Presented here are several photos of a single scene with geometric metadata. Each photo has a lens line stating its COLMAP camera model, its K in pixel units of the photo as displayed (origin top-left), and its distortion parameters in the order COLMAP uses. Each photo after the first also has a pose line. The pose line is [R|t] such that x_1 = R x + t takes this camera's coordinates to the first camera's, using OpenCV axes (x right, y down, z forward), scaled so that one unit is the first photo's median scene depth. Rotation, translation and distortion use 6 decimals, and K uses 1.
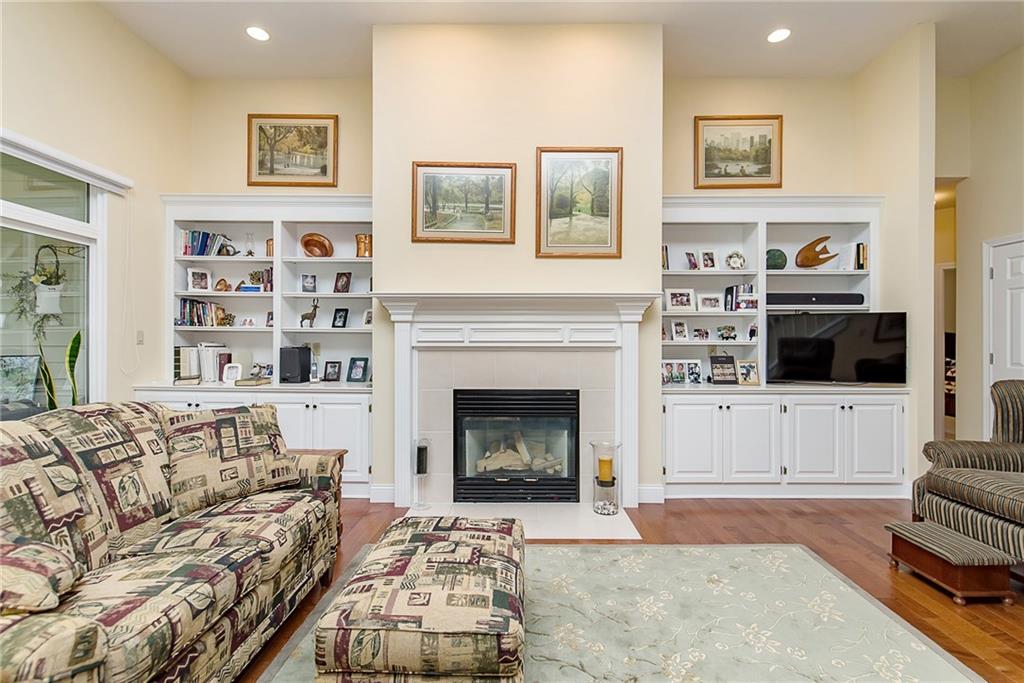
lens RADIAL K [[437.6, 0, 515.4], [0, 437.6, 337.8], [0, 0, 1]] dist [0.002937, 0.000180]
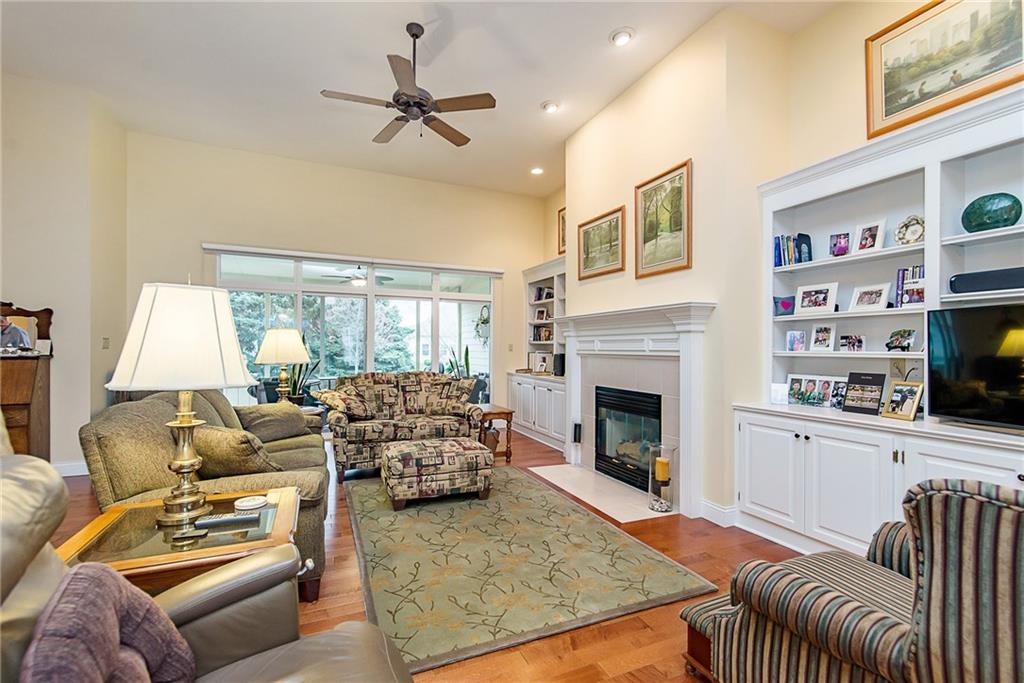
lens RADIAL K [[451.4, 0, 532.4], [0, 451.4, 346.8], [0, 0, 1]] dist [0.001580, 0.000439]
pose [[0.428067, -0.001736, -0.903745, 1.022334], [-0.001709, 0.999995, -0.002731, 0.002096], [0.903745, 0.002713, 0.428062, 0.228604]]
